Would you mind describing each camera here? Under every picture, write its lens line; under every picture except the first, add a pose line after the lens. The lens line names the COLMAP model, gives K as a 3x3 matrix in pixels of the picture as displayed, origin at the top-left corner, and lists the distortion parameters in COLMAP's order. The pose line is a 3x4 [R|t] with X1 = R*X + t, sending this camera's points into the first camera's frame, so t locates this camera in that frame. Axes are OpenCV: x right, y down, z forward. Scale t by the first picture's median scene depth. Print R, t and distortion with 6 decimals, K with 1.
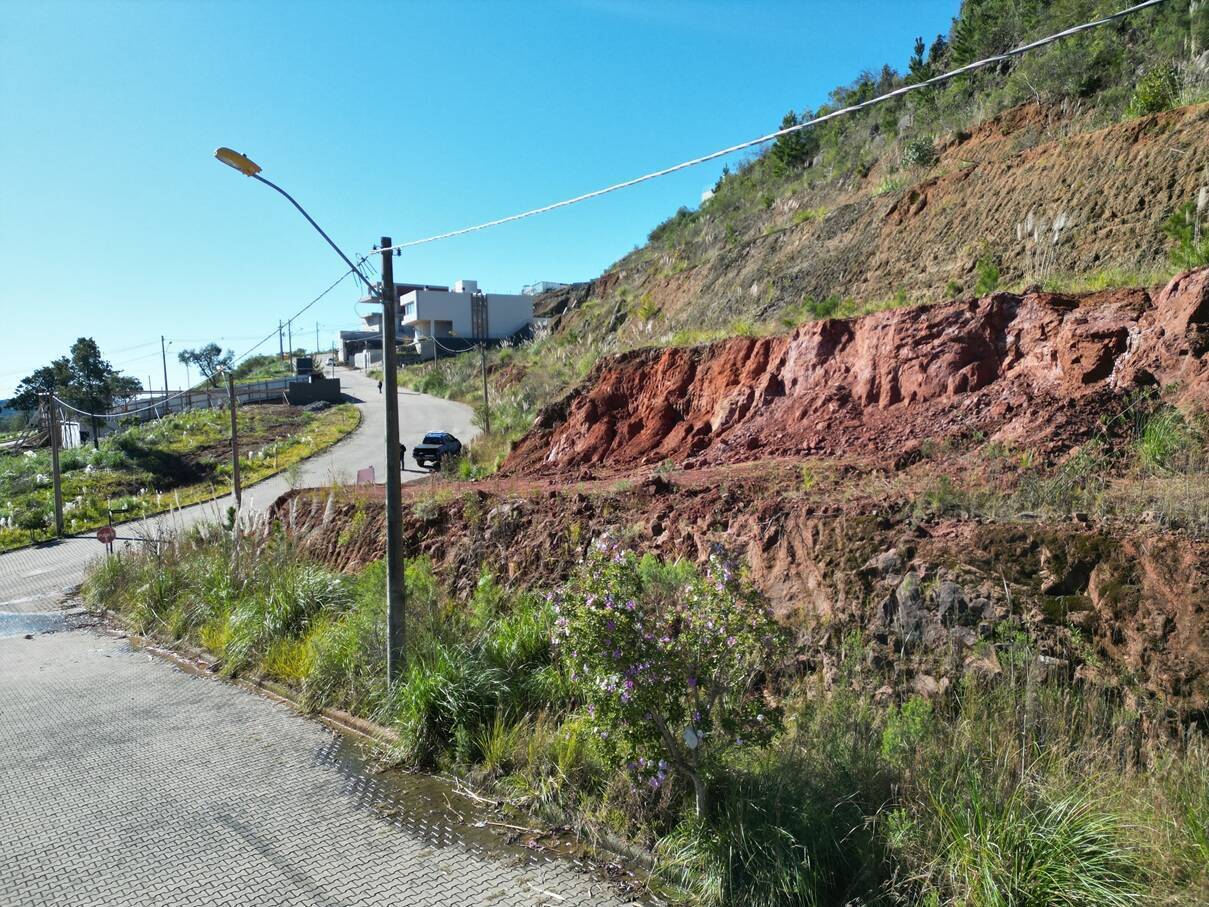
lens RADIAL K [[848.3, 0, 601.7], [0, 848.3, 458.9], [0, 0, 1]] dist [0.070436, -0.060624]
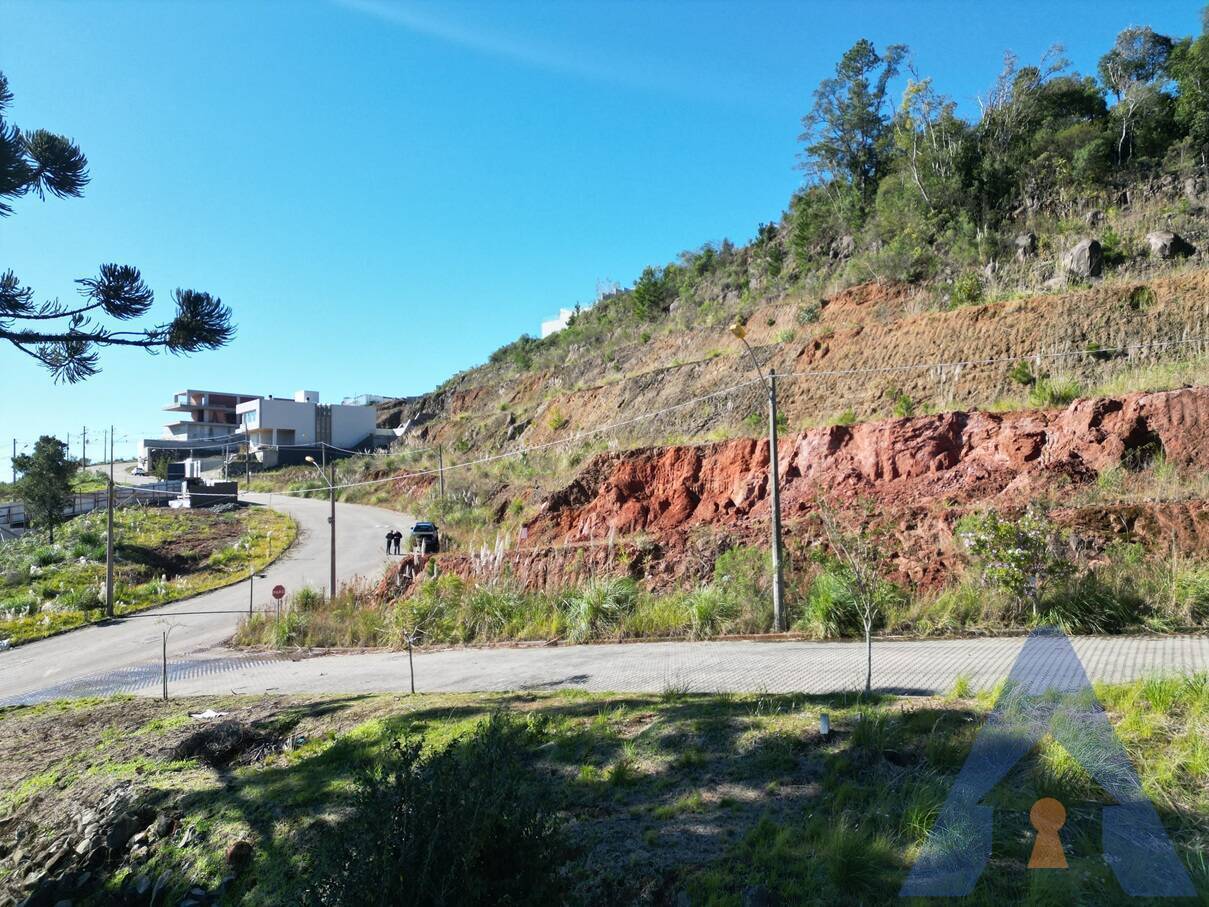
lens RADIAL K [[848.3, 0, 600.1], [0, 848.3, 445.3], [0, 0, 1]] dist [0.070436, -0.060624]
pose [[0.965550, 0.016867, 0.259669, -0.449597], [0.022811, 0.988569, -0.149032, 0.074270], [-0.259215, 0.149821, 0.954129, -0.280026]]
